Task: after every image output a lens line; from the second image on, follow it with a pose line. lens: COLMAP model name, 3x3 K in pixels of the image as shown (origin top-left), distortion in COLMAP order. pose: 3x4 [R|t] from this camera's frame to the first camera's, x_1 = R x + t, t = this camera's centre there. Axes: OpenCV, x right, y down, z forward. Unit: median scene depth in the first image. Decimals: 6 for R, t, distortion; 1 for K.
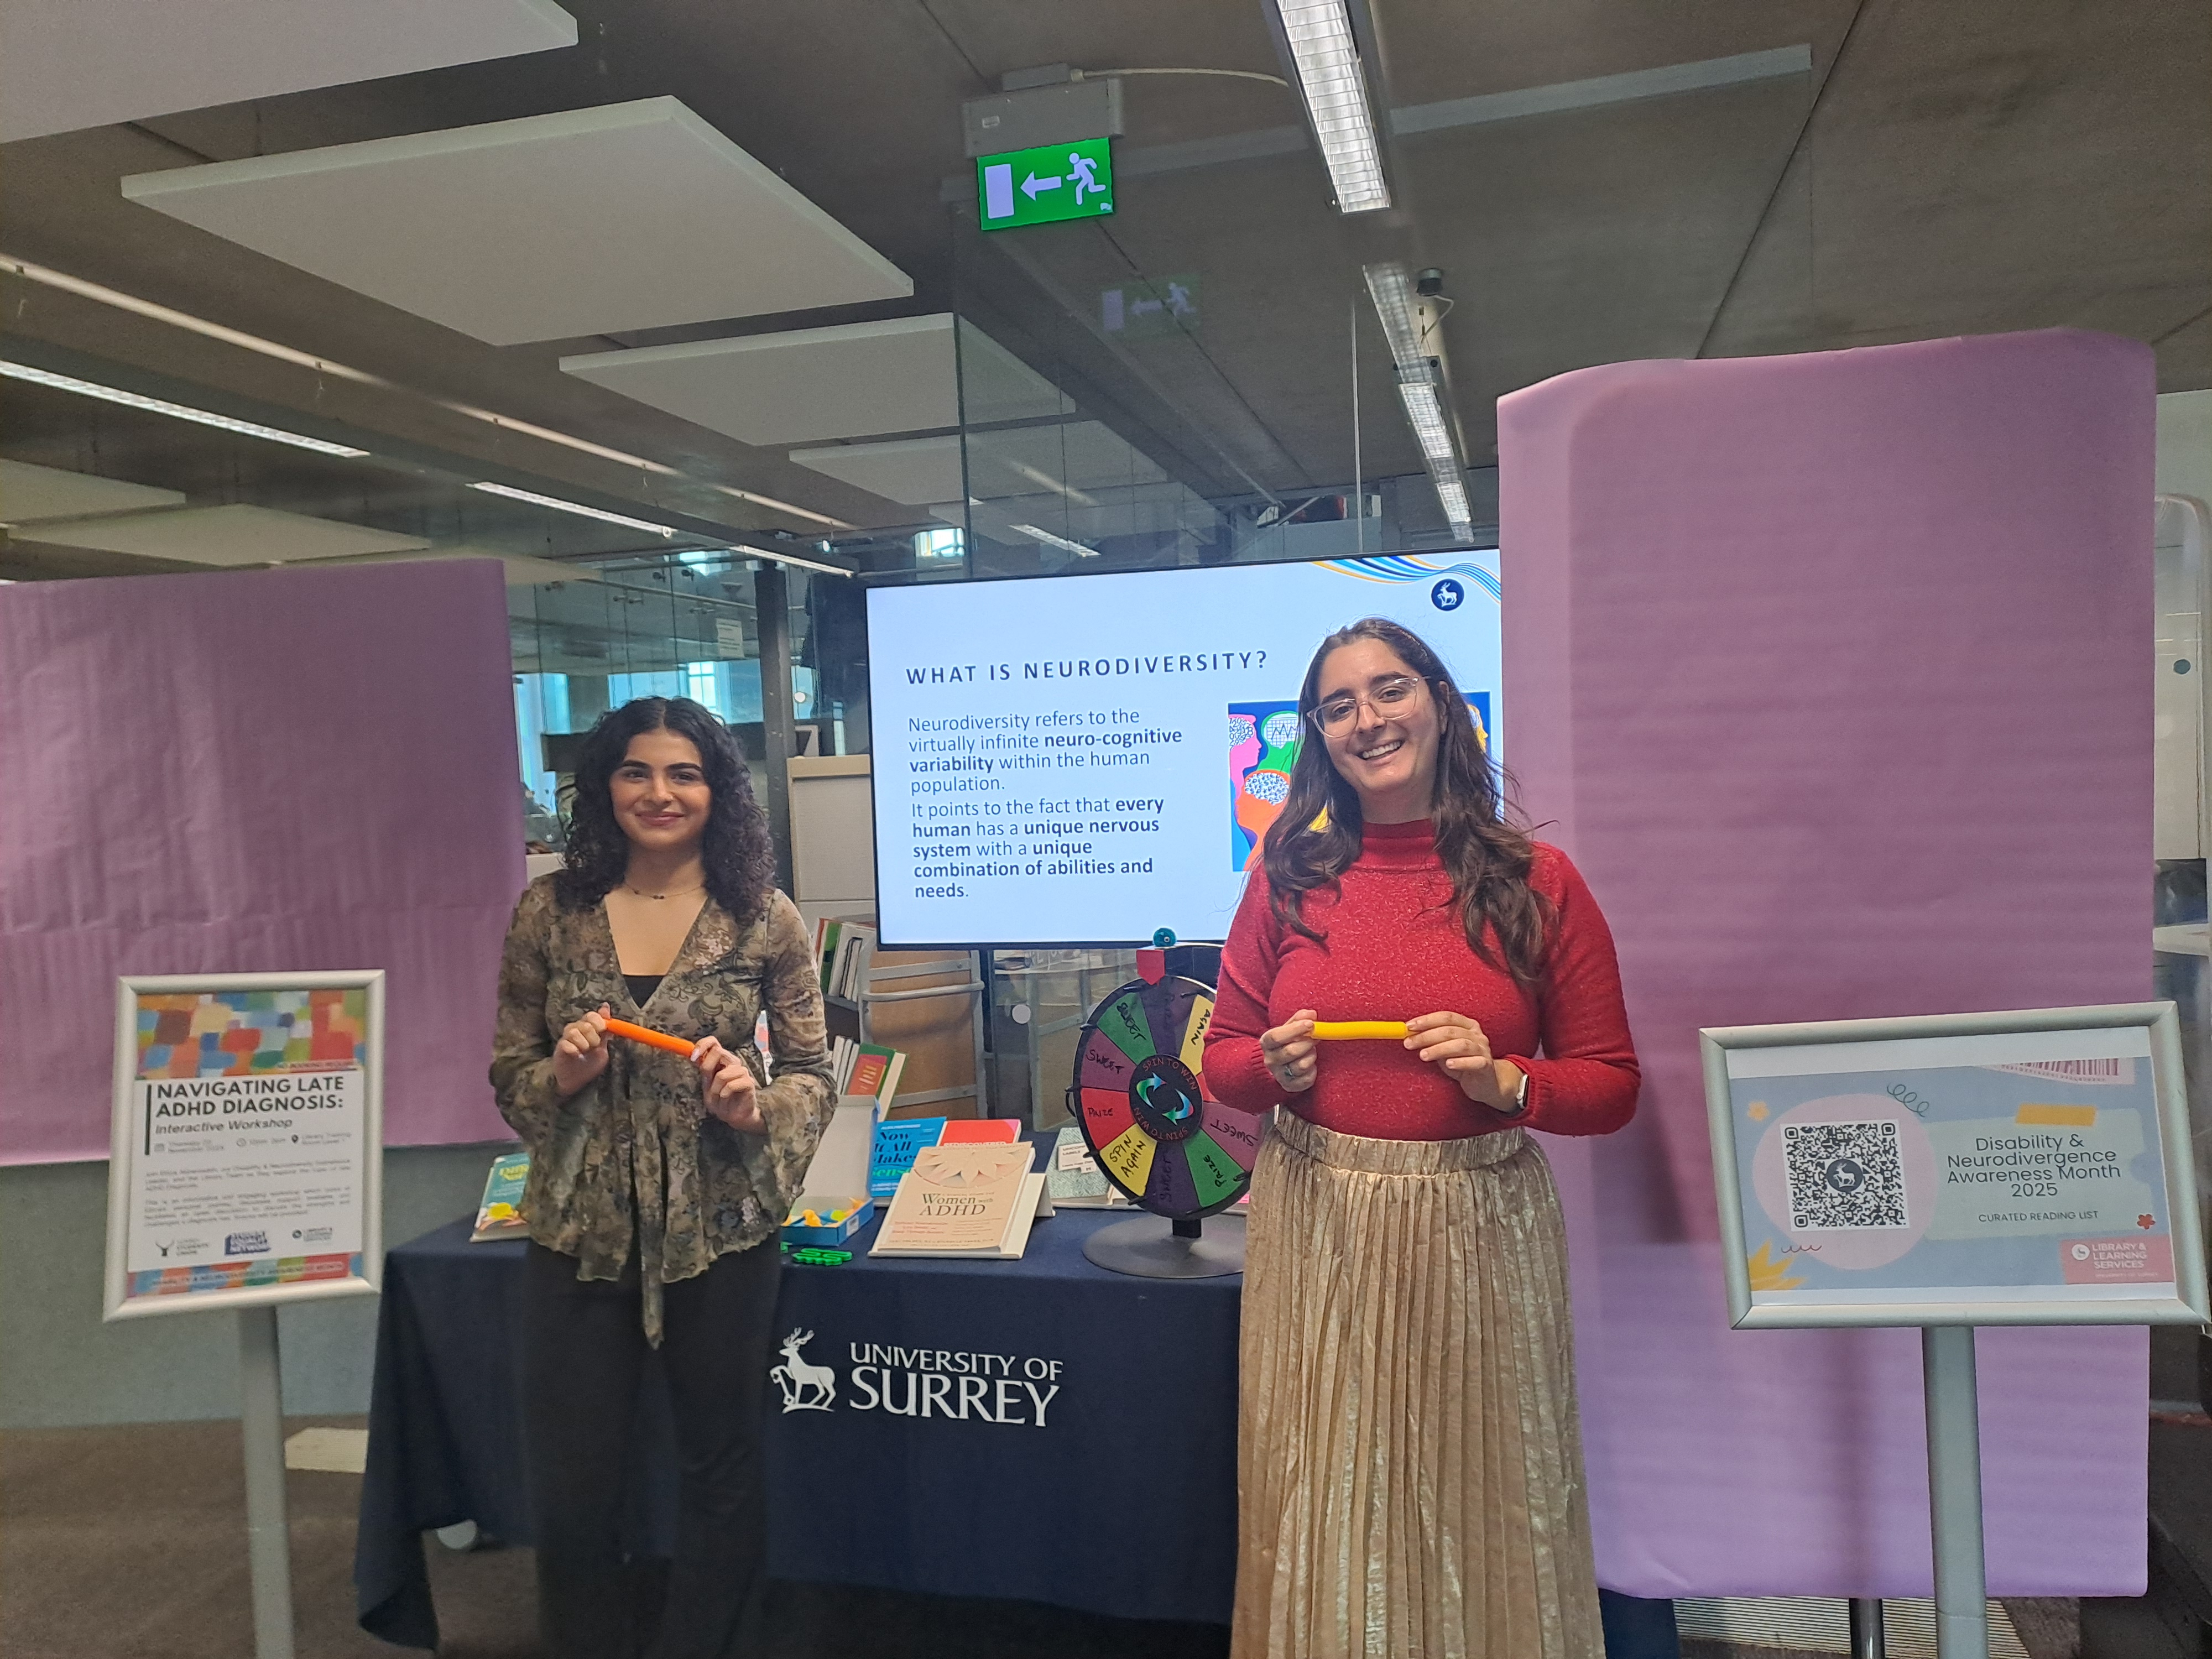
lens RADIAL K [[1615.1, 0, 1106.0], [0, 1615.1, 829.5], [0, 0, 1]] dist [0.084489, -0.080962]
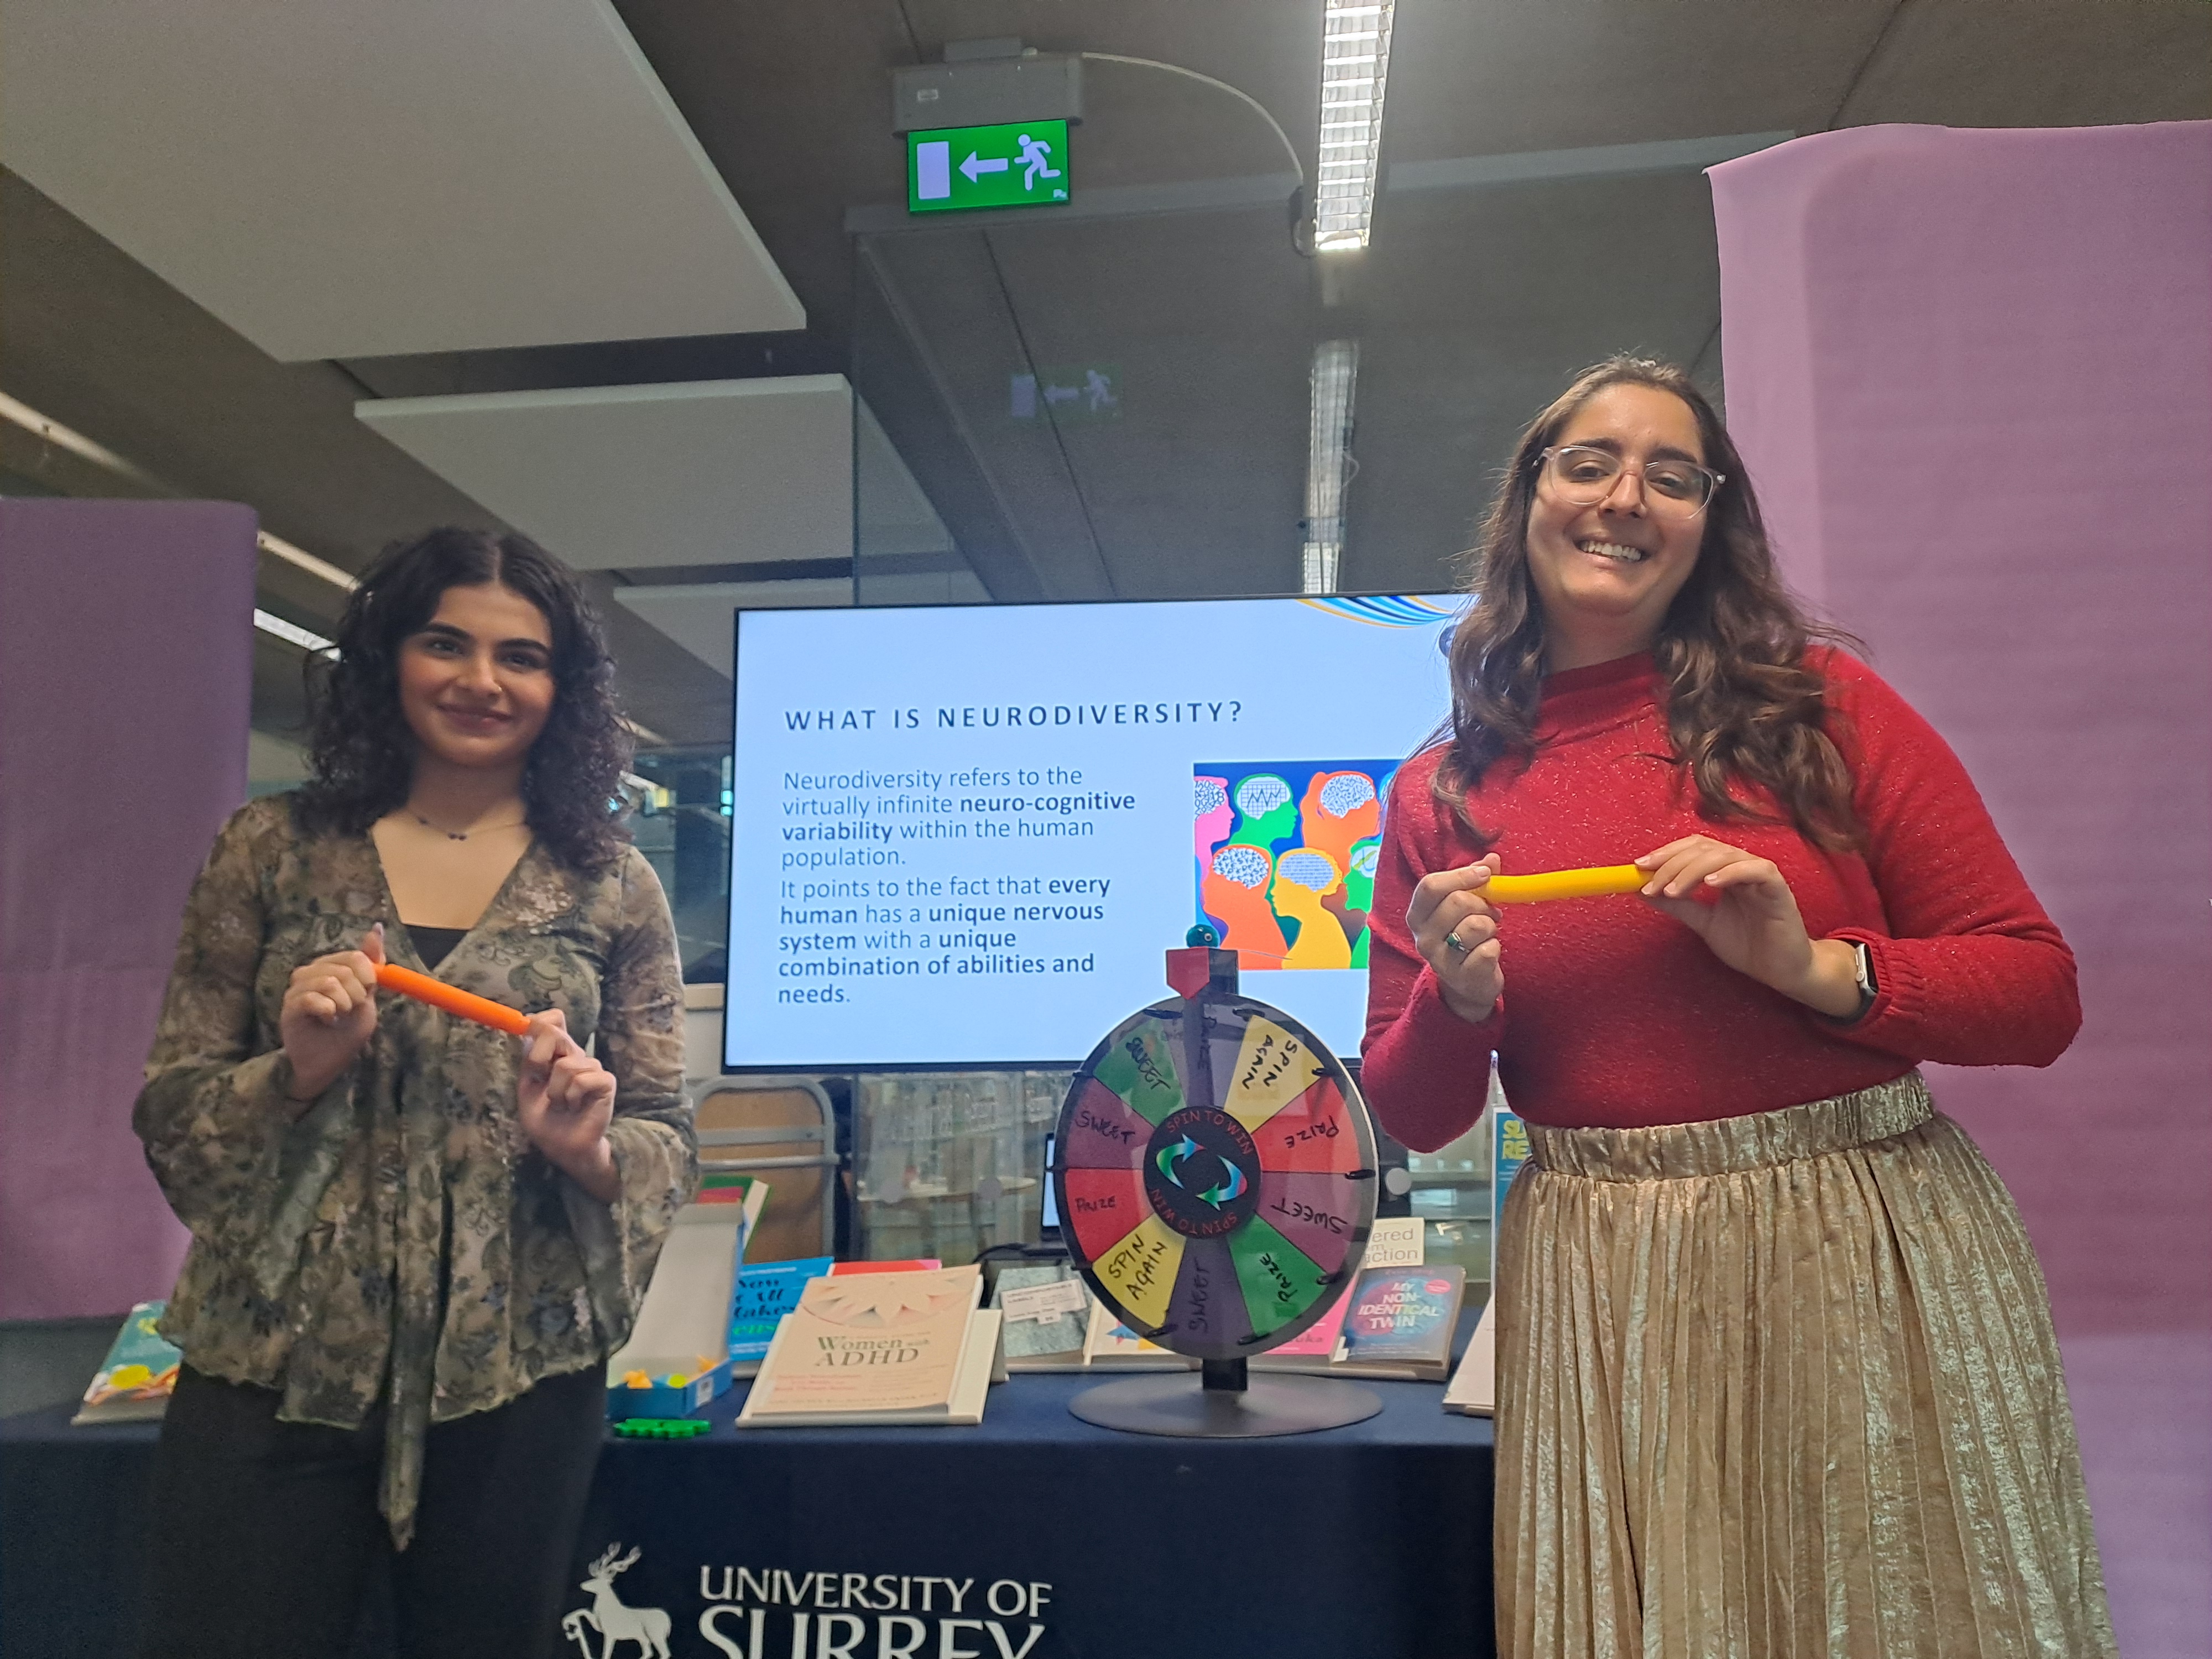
lens RADIAL K [[1615.1, 0, 1106.0], [0, 1615.1, 829.5], [0, 0, 1]] dist [0.084489, -0.080962]
pose [[0.989723, 0.048858, 0.134392, -0.100814], [-0.020366, 0.978401, -0.205710, 0.163727], [-0.141540, 0.200859, 0.969341, 0.308928]]
